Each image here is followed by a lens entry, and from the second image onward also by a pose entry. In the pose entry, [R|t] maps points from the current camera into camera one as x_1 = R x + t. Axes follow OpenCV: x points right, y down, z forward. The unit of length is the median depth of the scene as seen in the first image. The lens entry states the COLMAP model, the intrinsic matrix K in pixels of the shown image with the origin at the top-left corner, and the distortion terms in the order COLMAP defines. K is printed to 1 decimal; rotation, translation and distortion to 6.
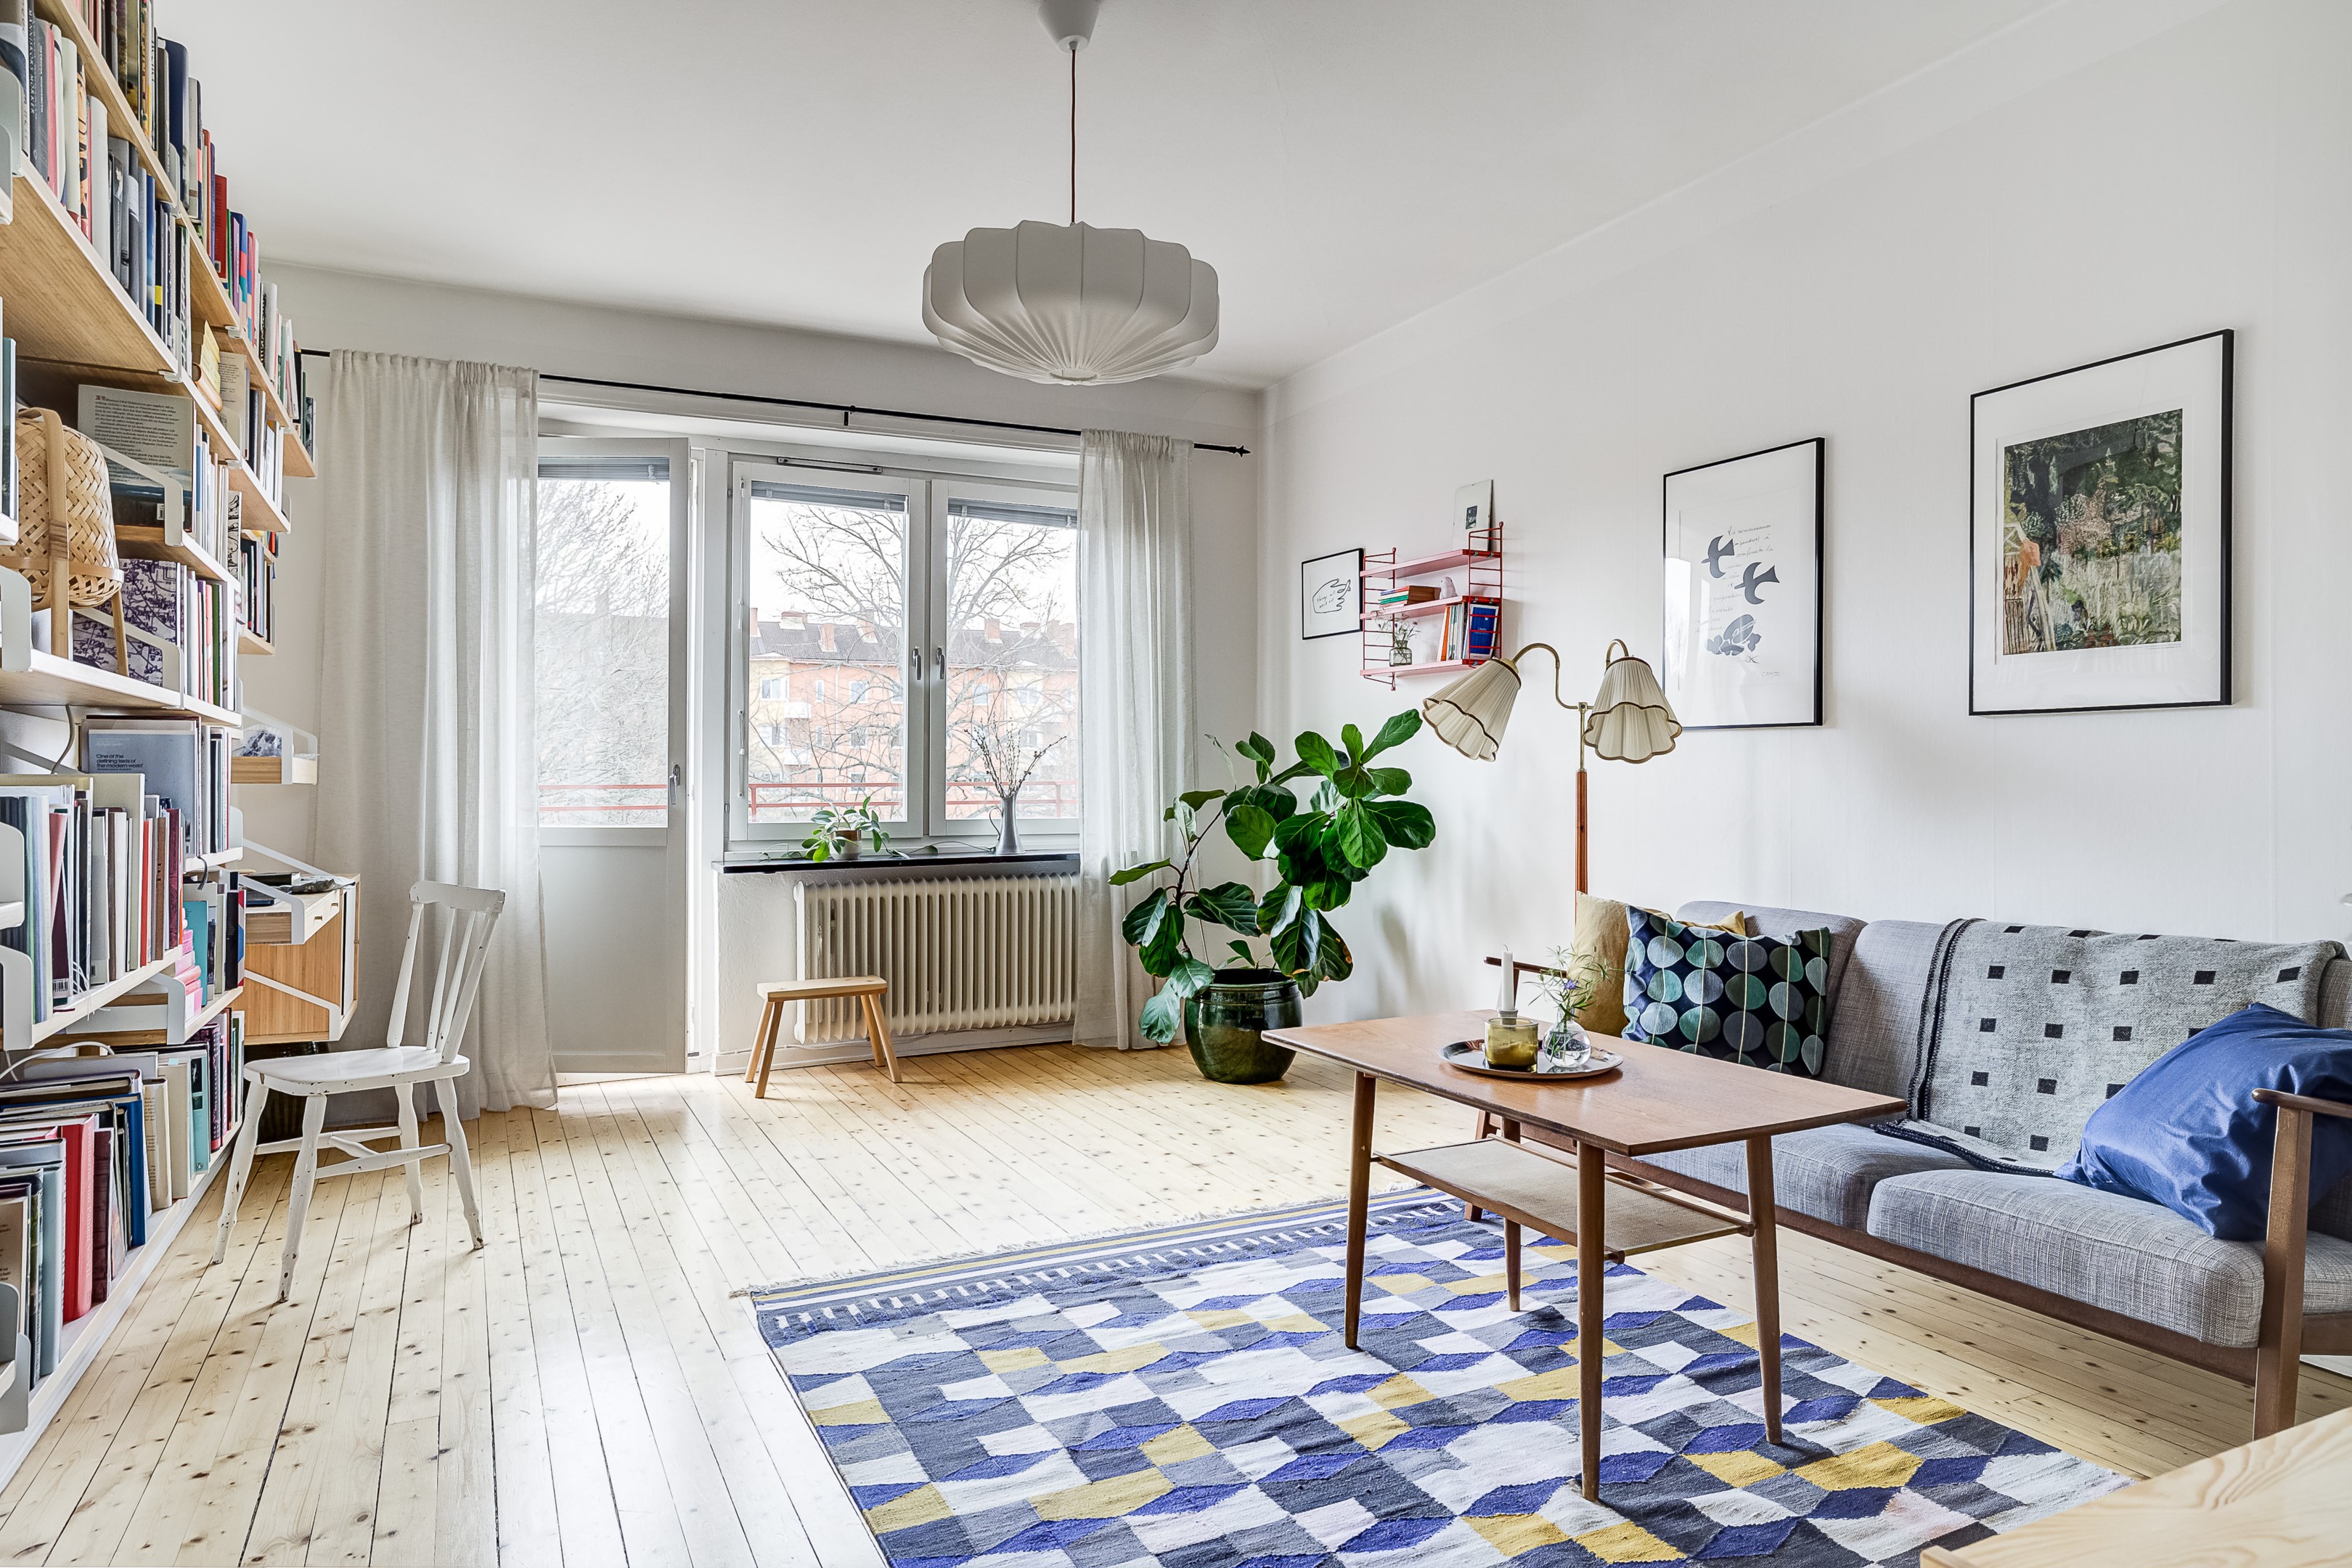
lens RADIAL K [[1460.8, 0, 1178.3], [0, 1460.8, 771.8], [0, 0, 1]] dist [-0.047439, 0.029699]
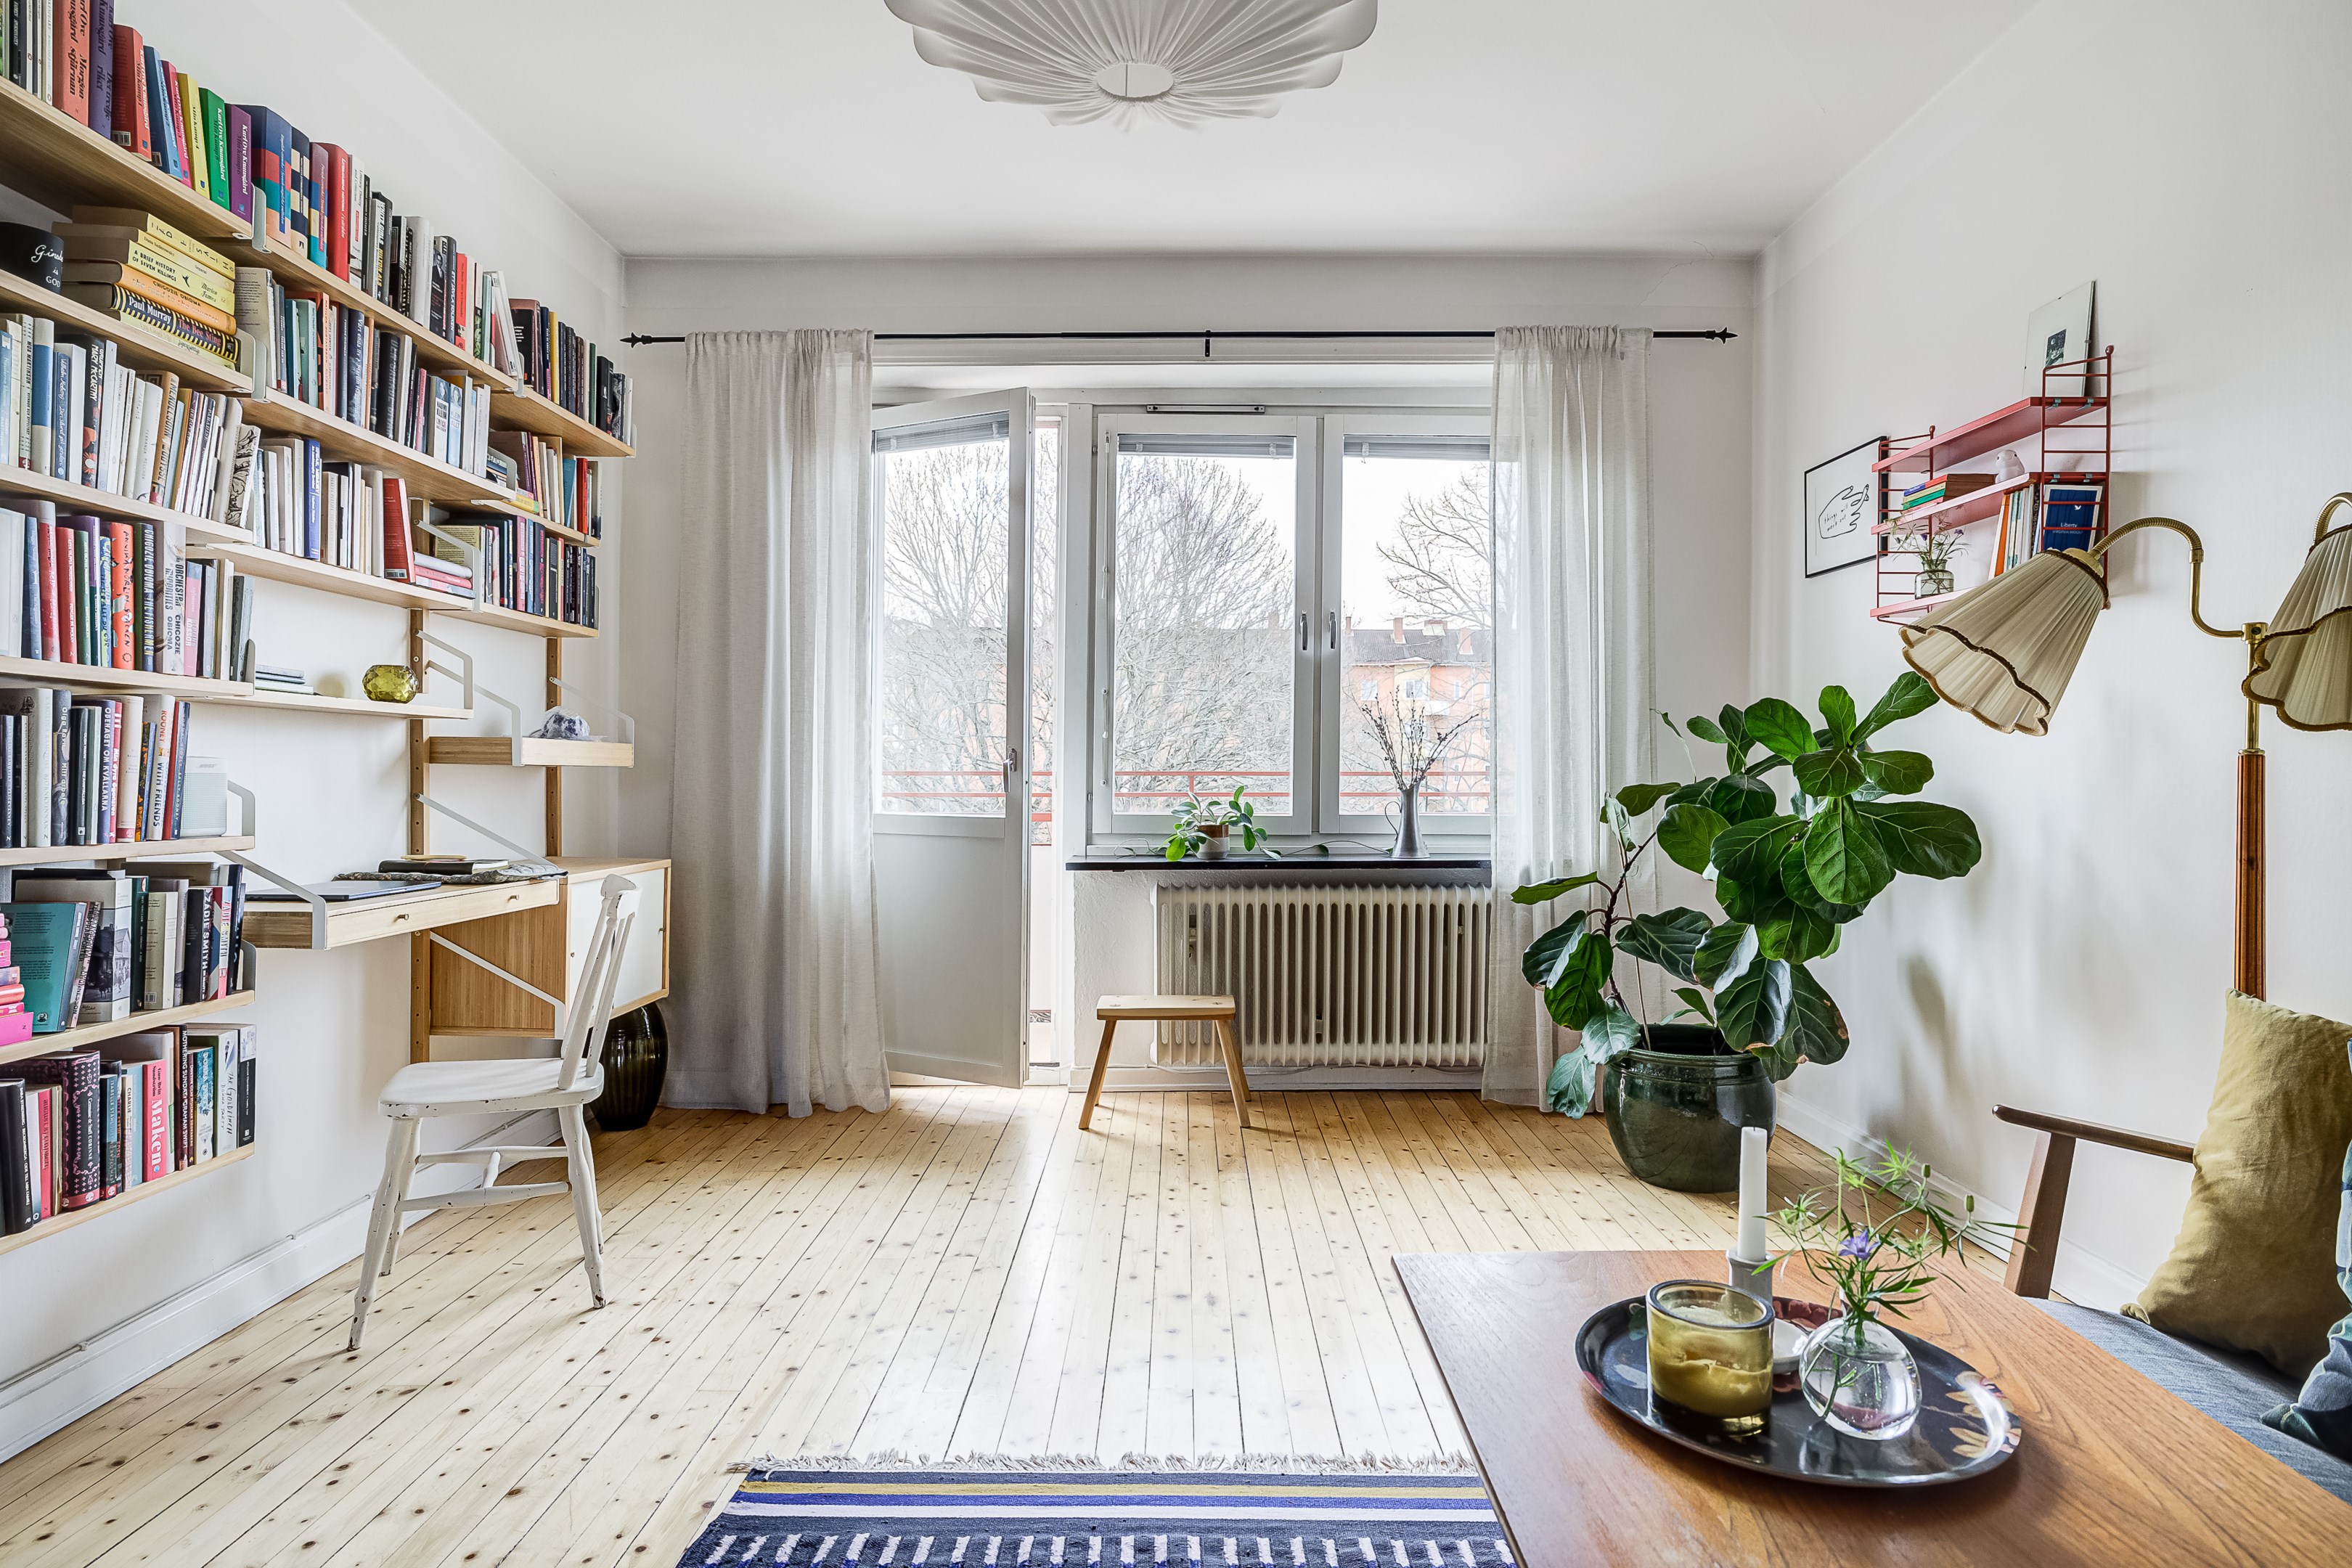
lens RADIAL K [[1317.9, 0, 1148.8], [0, 1317.9, 772.7], [0, 0, 1]] dist [-0.040208, 0.028953]
pose [[0.889149, 0.006621, -0.457569, 0.110298], [-0.003441, 0.999964, 0.007782, 0.003343], [0.457604, -0.005345, 0.889140, 0.320512]]
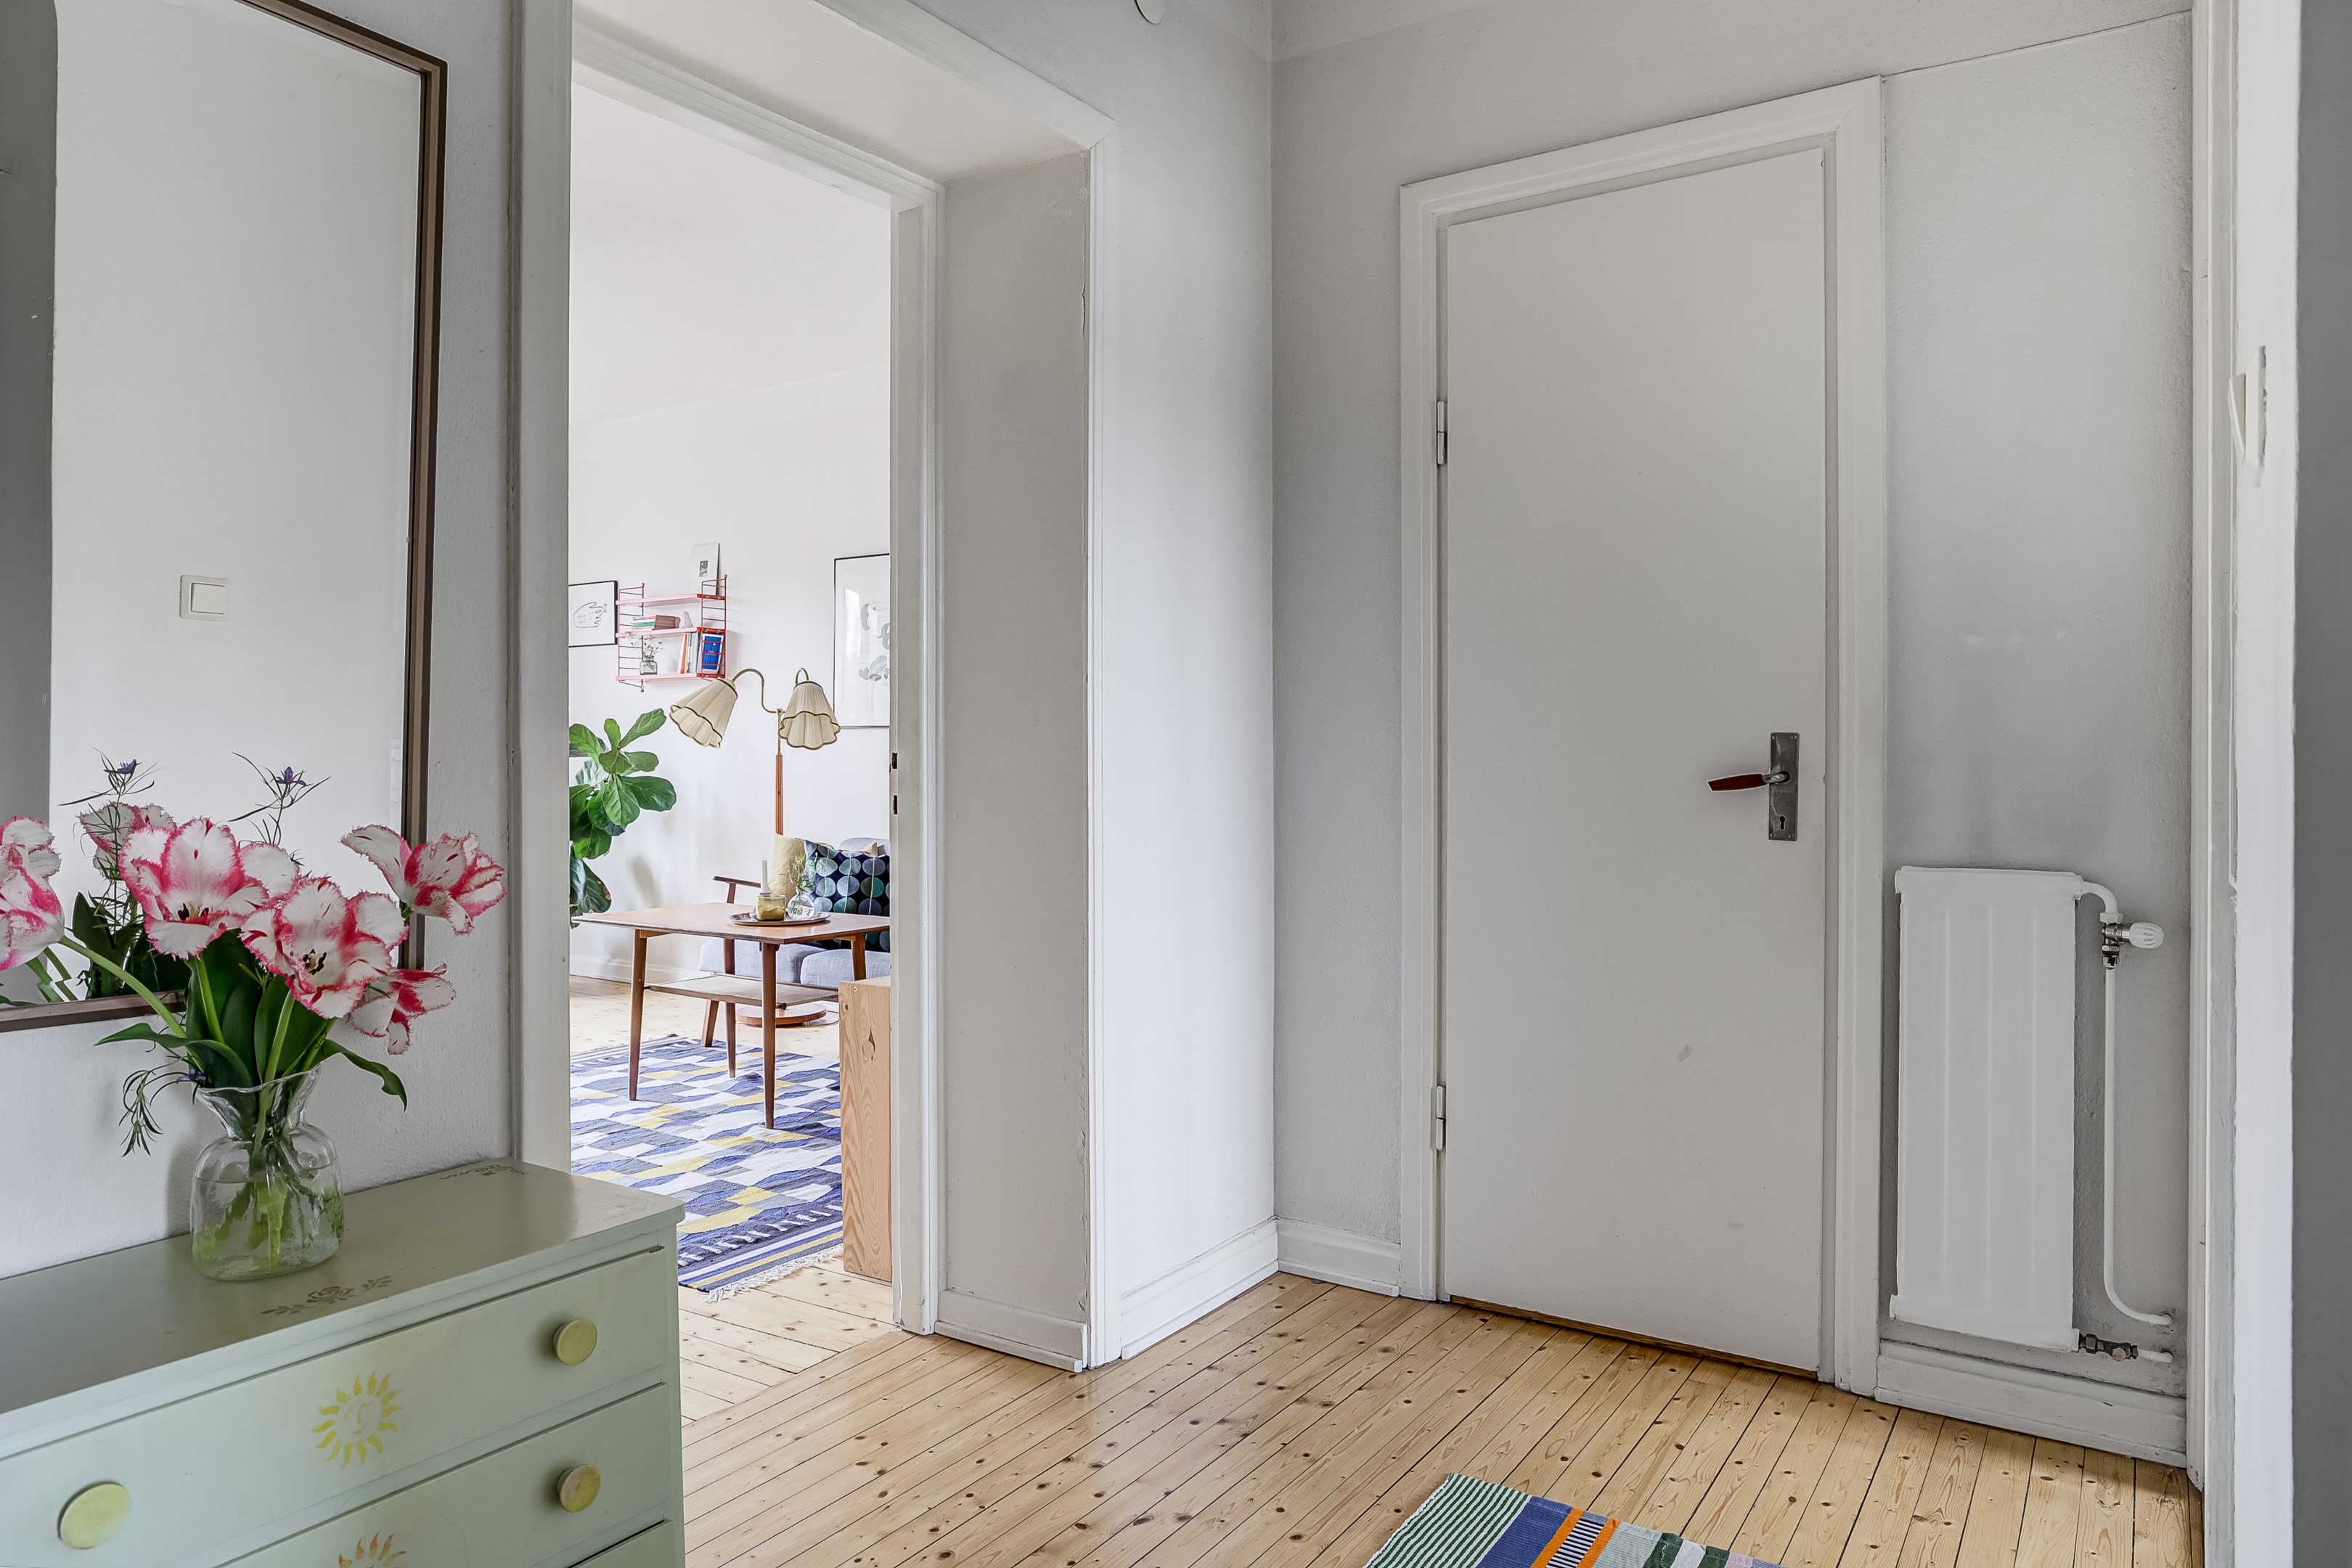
lens RADIAL K [[1460.8, 0, 1178.3], [0, 1460.8, 771.8], [0, 0, 1]] dist [-0.047439, 0.029699]
pose [[0.870117, -0.004232, 0.492826, -0.083305], [-0.003386, 0.999888, 0.014565, -0.004976], [-0.492833, -0.014342, 0.870006, -0.406224]]
